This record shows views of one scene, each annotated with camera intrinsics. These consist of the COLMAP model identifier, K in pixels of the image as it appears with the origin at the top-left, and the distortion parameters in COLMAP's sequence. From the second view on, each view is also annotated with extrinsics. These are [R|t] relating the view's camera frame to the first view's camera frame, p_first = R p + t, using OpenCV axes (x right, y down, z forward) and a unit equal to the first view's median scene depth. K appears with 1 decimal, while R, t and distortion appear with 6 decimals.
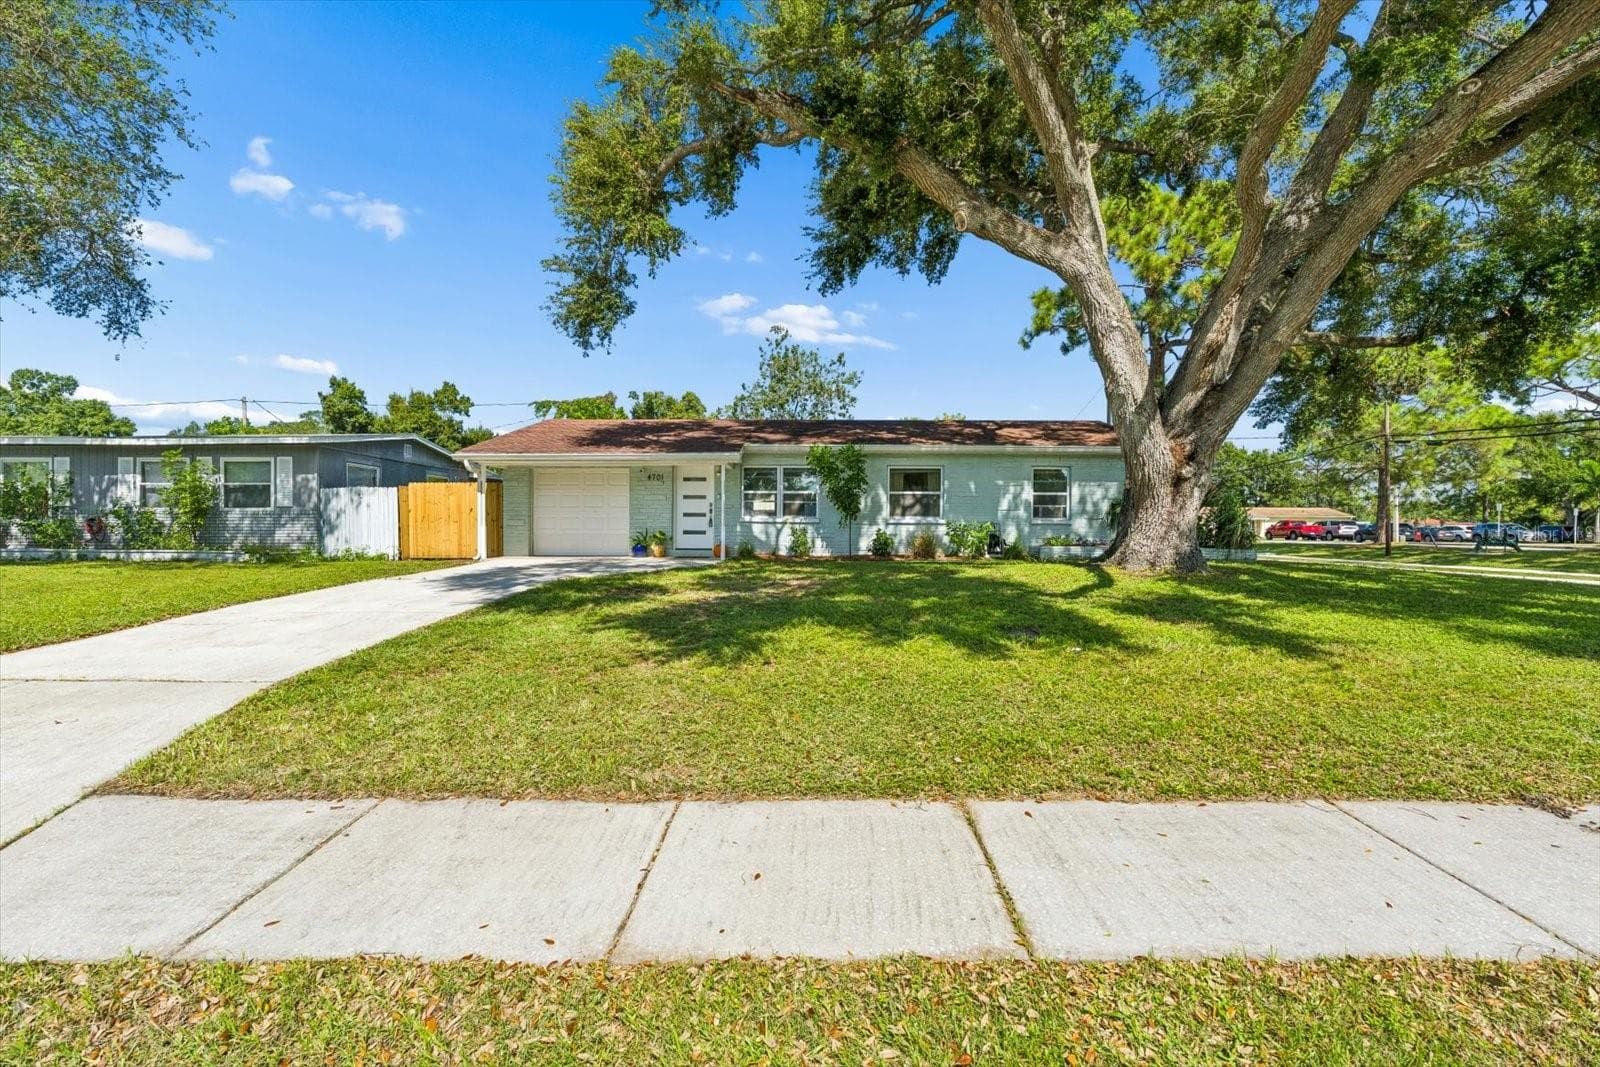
lens RADIAL K [[700.5, 0, 793.3], [0, 700.5, 525.8], [0, 0, 1]] dist [-0.001585, -0.000439]
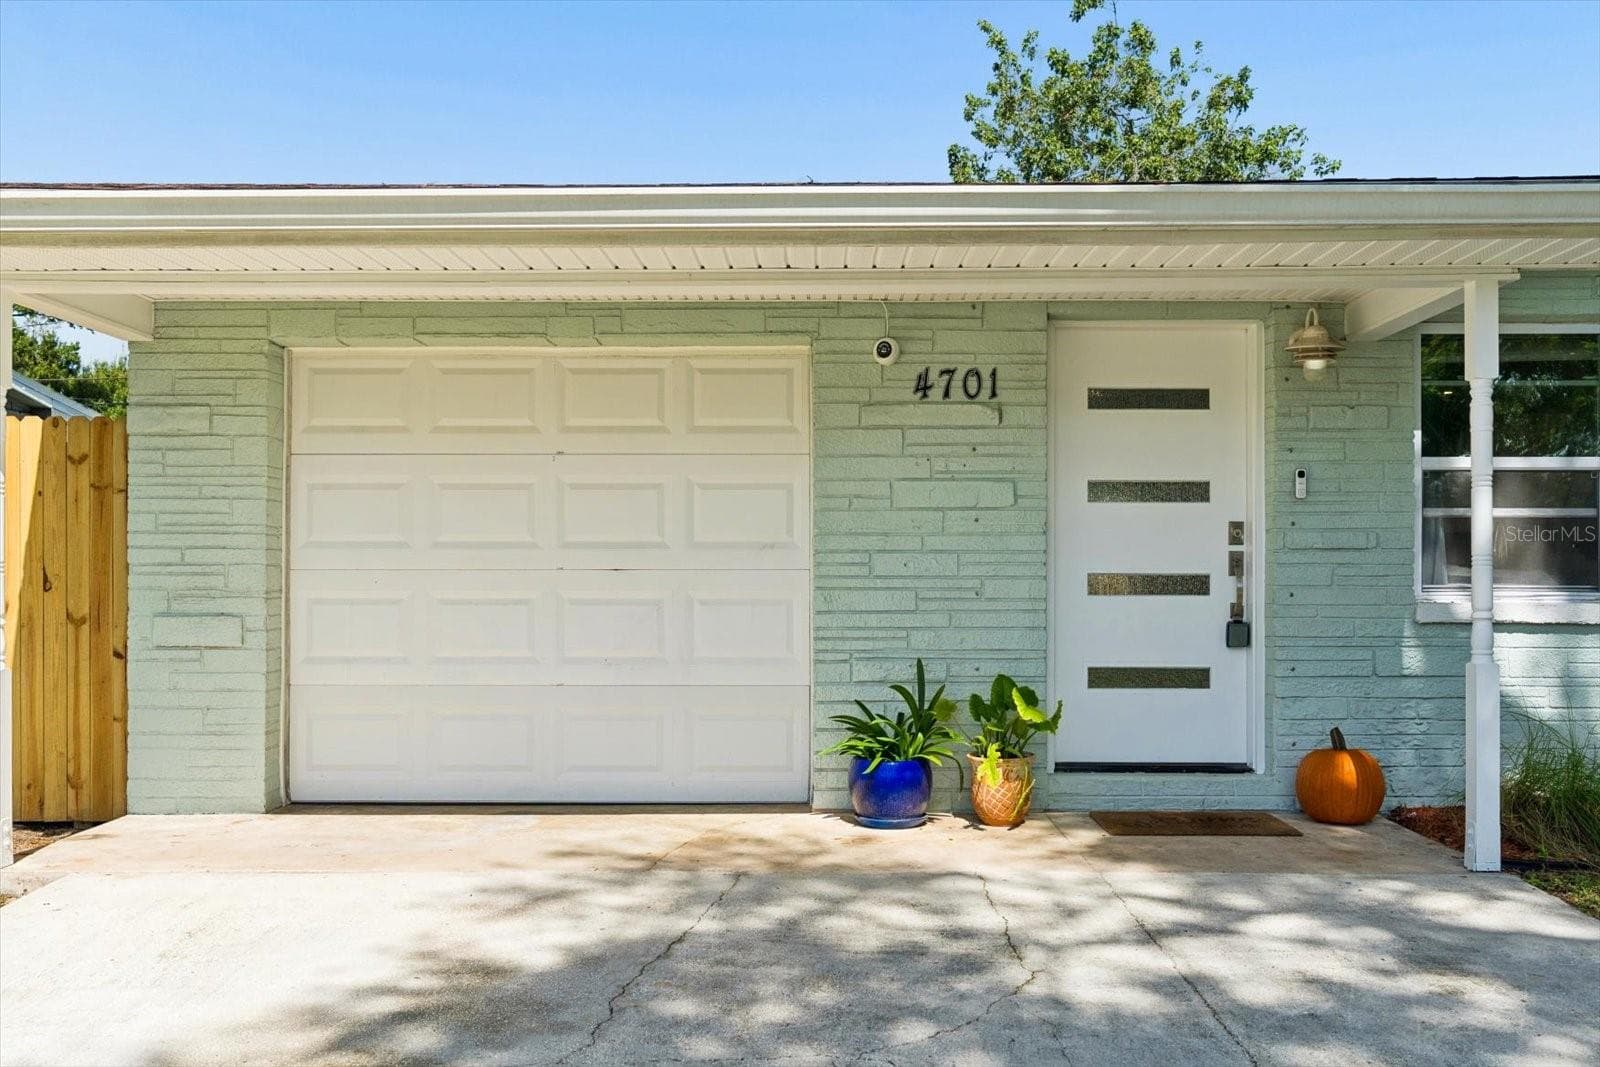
lens RADIAL K [[1329.1, 0, 804.3], [0, 1329.1, 538.6], [0, 0, 1]] dist [0.052617, 0.002077]
pose [[0.999827, -0.004008, 0.018137, -0.245234], [0.004115, 0.999974, -0.005848, -0.026809], [-0.018113, 0.005922, 0.999818, 0.651352]]
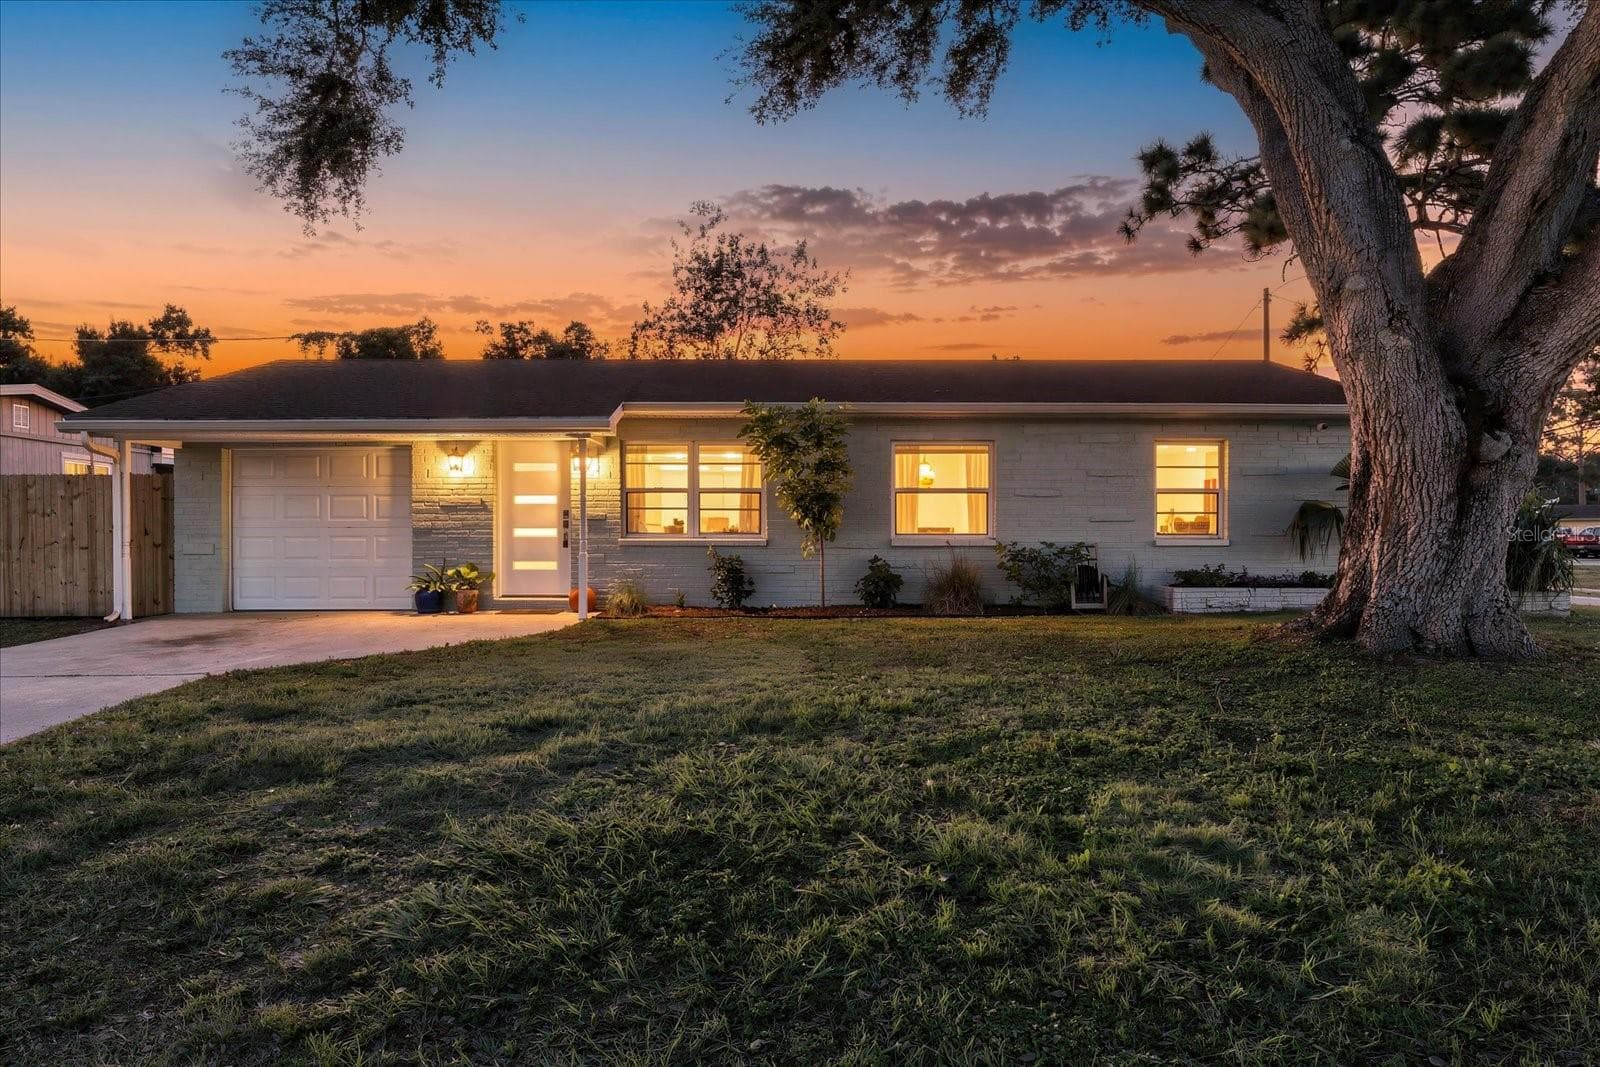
lens RADIAL K [[1102.3, 0, 800.8], [0, 1102.3, 527.2], [0, 0, 1]] dist [0.027512, 0.001645]
pose [[0.999304, -0.007231, 0.036598, 0.033163], [0.007591, 0.999924, -0.009690, -0.009713], [-0.036525, 0.009961, 0.999283, 0.137879]]
